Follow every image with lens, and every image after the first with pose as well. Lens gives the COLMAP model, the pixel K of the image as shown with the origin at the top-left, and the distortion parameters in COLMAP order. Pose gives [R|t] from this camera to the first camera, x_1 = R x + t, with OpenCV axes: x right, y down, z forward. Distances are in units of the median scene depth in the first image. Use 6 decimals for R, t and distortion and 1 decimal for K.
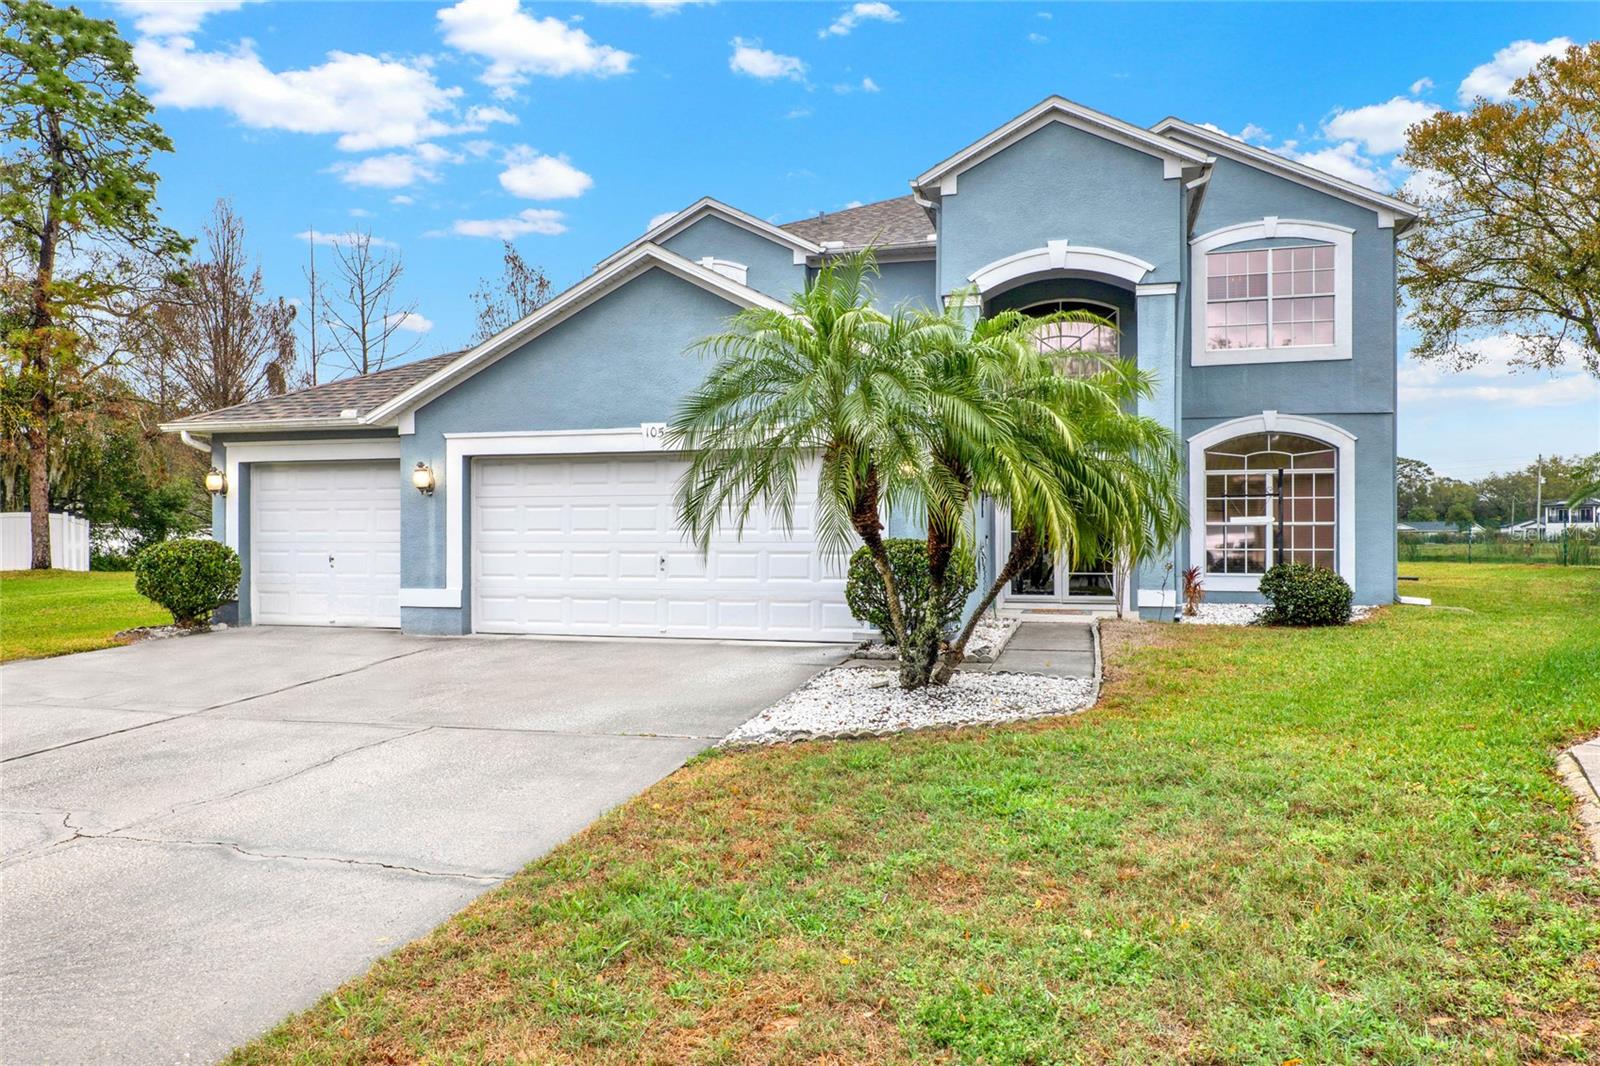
lens RADIAL K [[1064.1, 0, 800.0], [0, 1064.1, 533.0], [0, 0, 1]] dist [-0.004198, 0.002180]
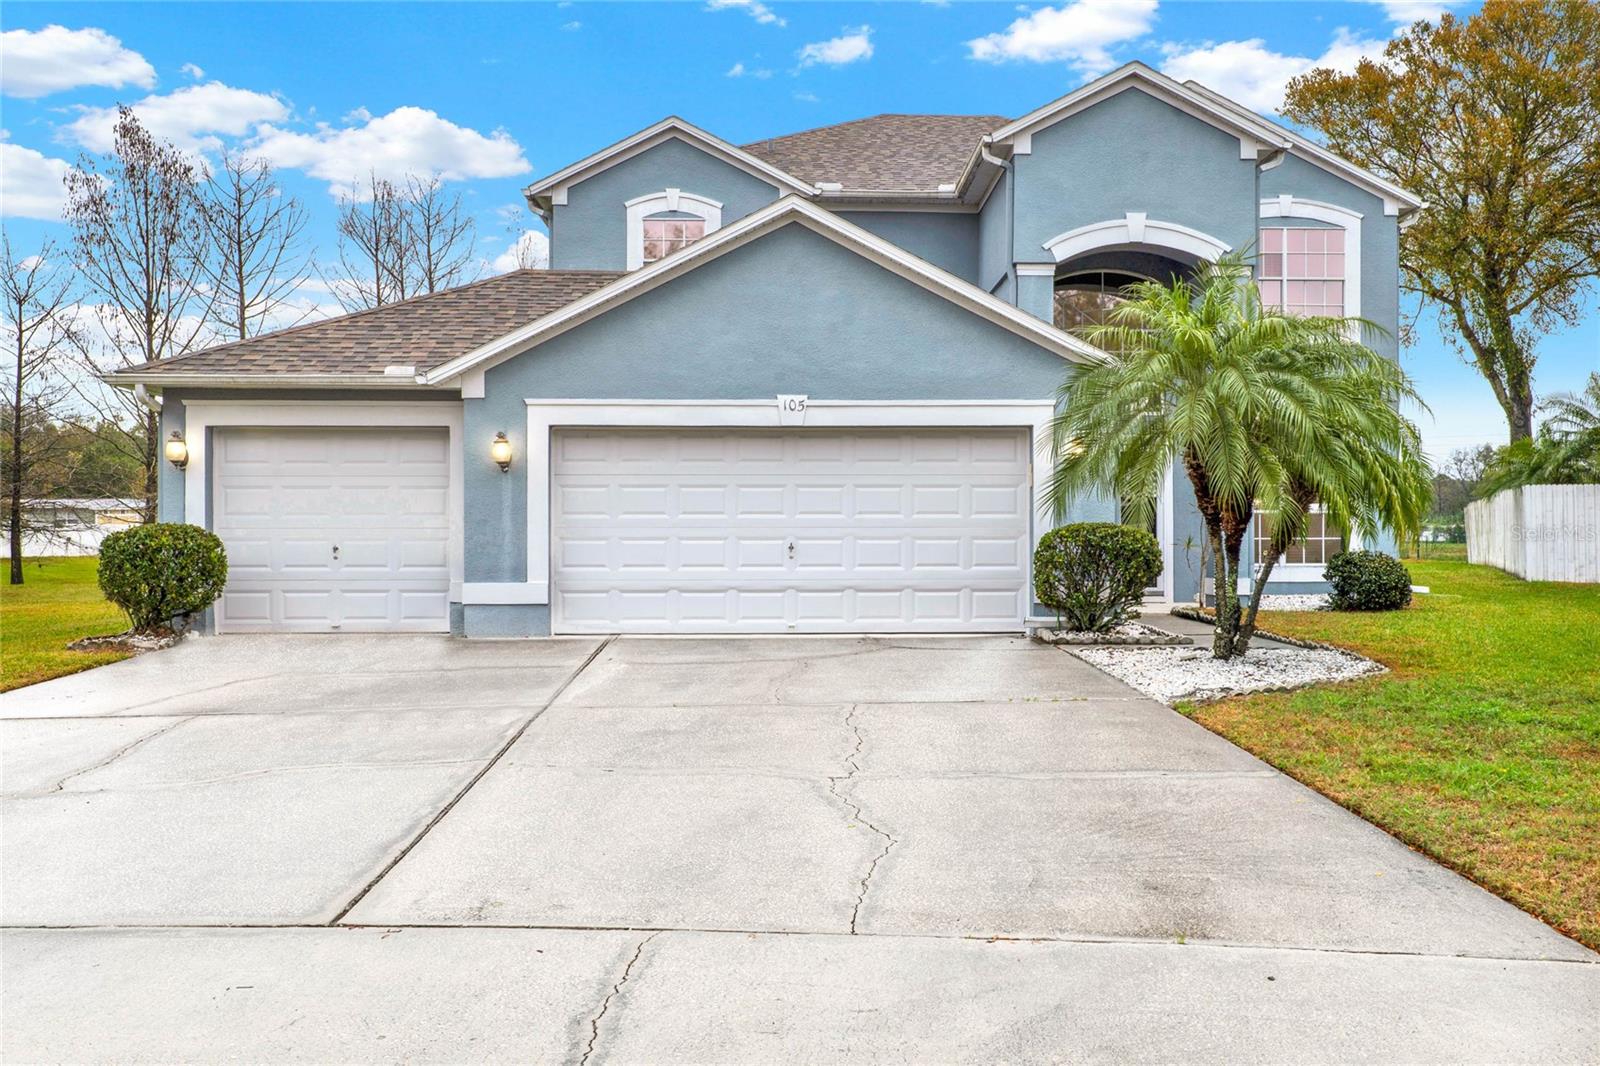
lens RADIAL K [[1482.7, 0, 800.0], [0, 1482.7, 533.0], [0, 0, 1]] dist [-0.000924, -0.002031]
pose [[0.952162, 0.000503, 0.305593, -0.465542], [-0.001102, 0.999998, 0.001787, 0.010333], [-0.305592, -0.002038, 0.952160, -0.180552]]
